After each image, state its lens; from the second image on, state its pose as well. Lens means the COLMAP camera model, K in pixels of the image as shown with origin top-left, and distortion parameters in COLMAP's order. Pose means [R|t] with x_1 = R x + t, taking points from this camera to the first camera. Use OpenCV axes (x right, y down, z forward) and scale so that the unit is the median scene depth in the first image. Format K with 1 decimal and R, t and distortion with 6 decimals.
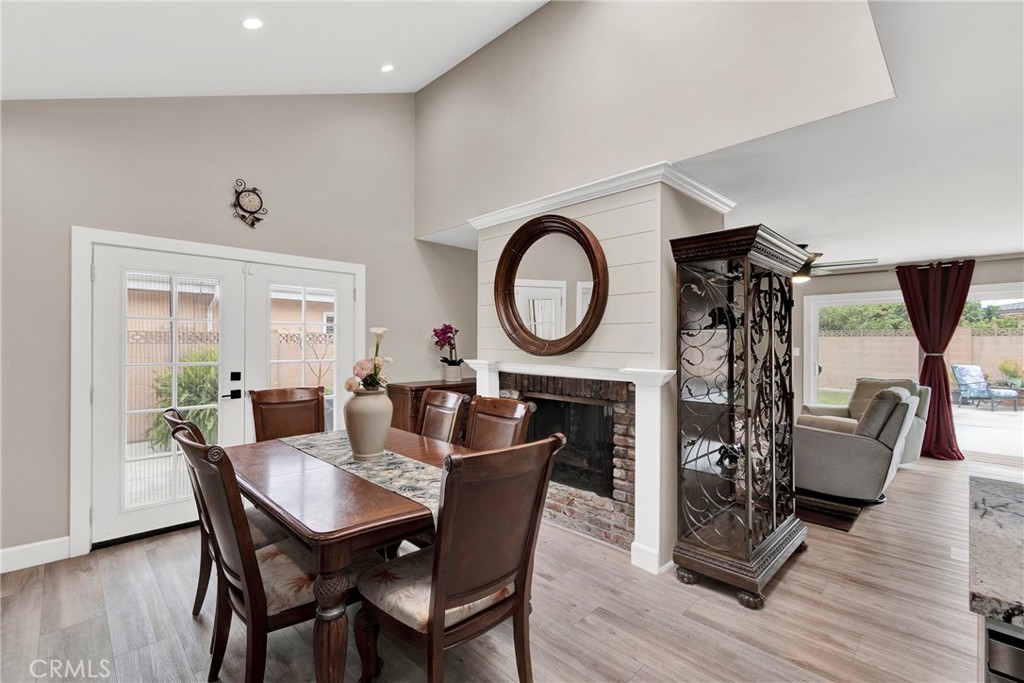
lens RADIAL K [[452.2, 0, 513.0], [0, 452.2, 339.3], [0, 0, 1]] dist [-0.000184, 0.000178]
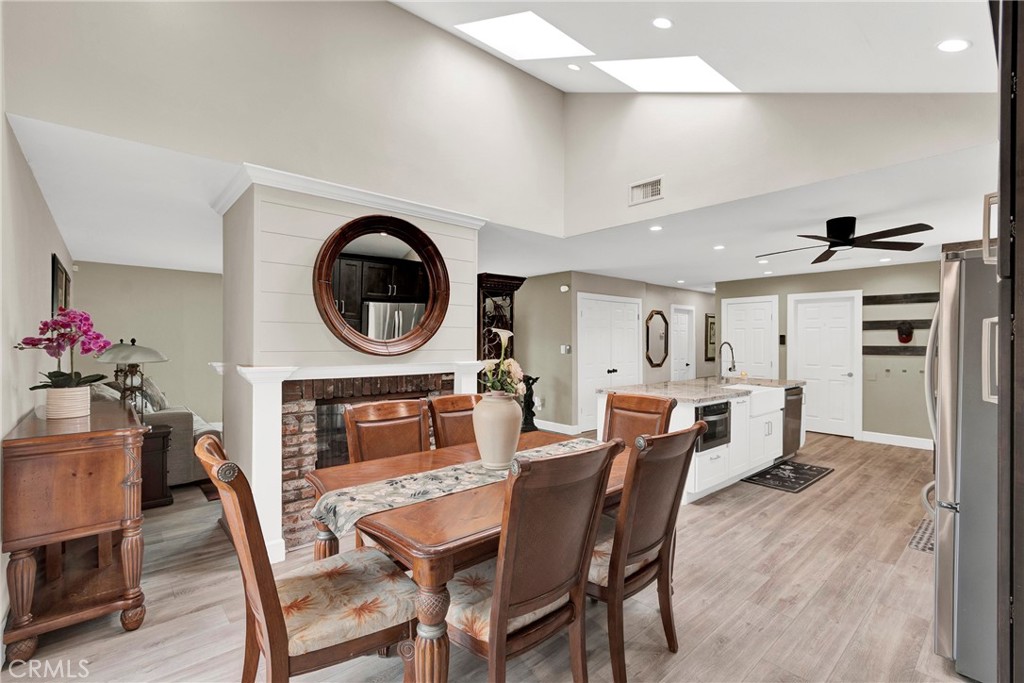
lens RADIAL K [[453.1, 0, 517.6], [0, 453.1, 342.5], [0, 0, 1]] dist [0.002179, 0.000272]
pose [[0.052274, -0.005769, 0.998616, -0.832636], [-0.008847, 0.999941, 0.006240, -0.001276], [-0.998594, -0.009161, 0.052220, 0.603523]]
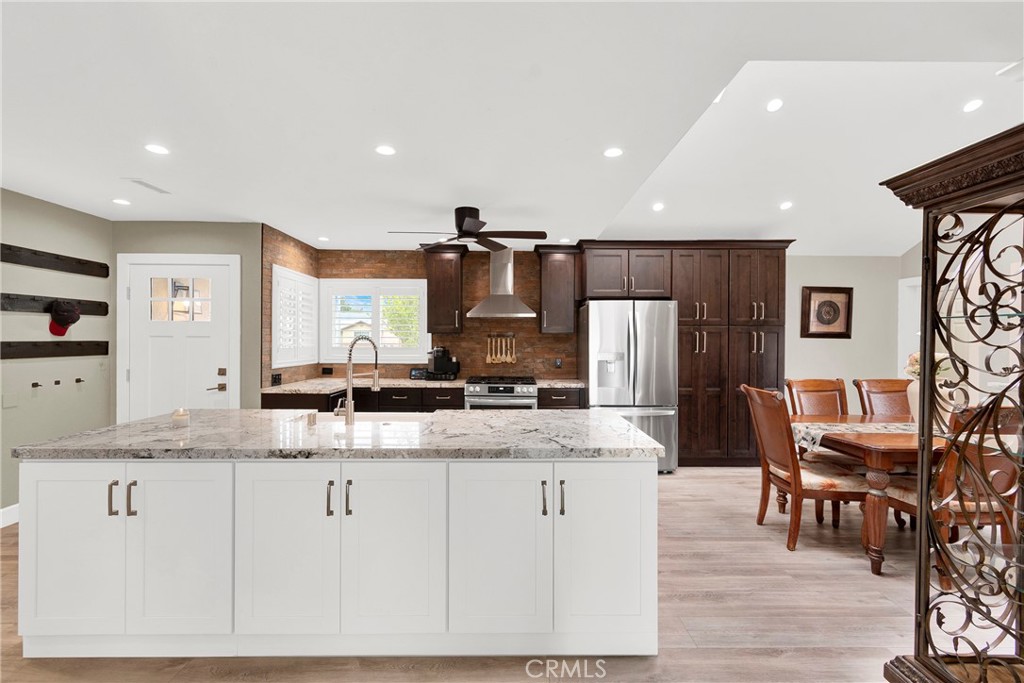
lens RADIAL K [[452.2, 0, 513.0], [0, 452.2, 339.3], [0, 0, 1]] dist [-0.000184, 0.000178]
pose [[-0.701466, -0.005716, -0.712680, 0.967848], [-0.003202, 0.999983, -0.004868, 0.007419], [0.712695, -0.001133, -0.701473, 0.700380]]
